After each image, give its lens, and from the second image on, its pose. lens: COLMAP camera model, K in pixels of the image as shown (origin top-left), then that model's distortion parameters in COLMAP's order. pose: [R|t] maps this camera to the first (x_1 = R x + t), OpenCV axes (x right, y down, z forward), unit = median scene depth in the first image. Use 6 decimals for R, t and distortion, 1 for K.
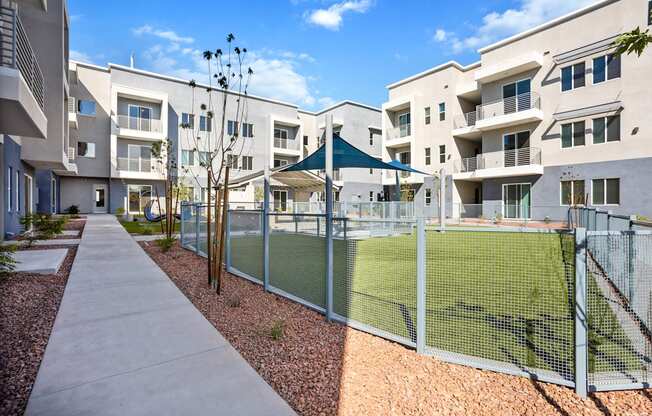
lens RADIAL K [[310.4, 0, 325.3], [0, 310.4, 209.2], [0, 0, 1]] dist [0.001832, 0.001471]
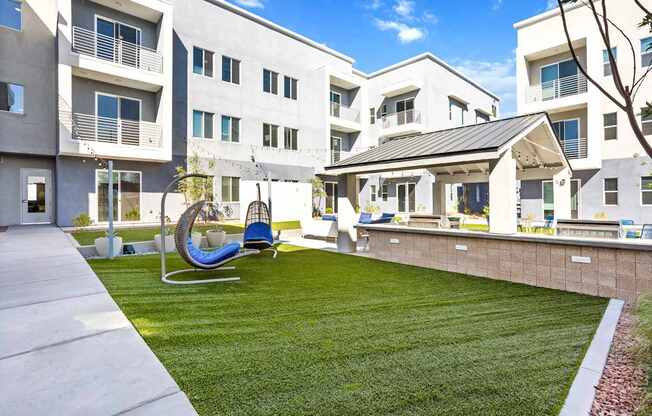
lens RADIAL K [[310.4, 0, 326.8], [0, 310.4, 203.1], [0, 0, 1]] dist [0.001832, 0.001471]
pose [[0.993337, -0.004803, 0.115147, -0.306213], [0.004136, 0.999973, 0.006027, -0.024026], [-0.115173, -0.005510, 0.993330, 0.433066]]
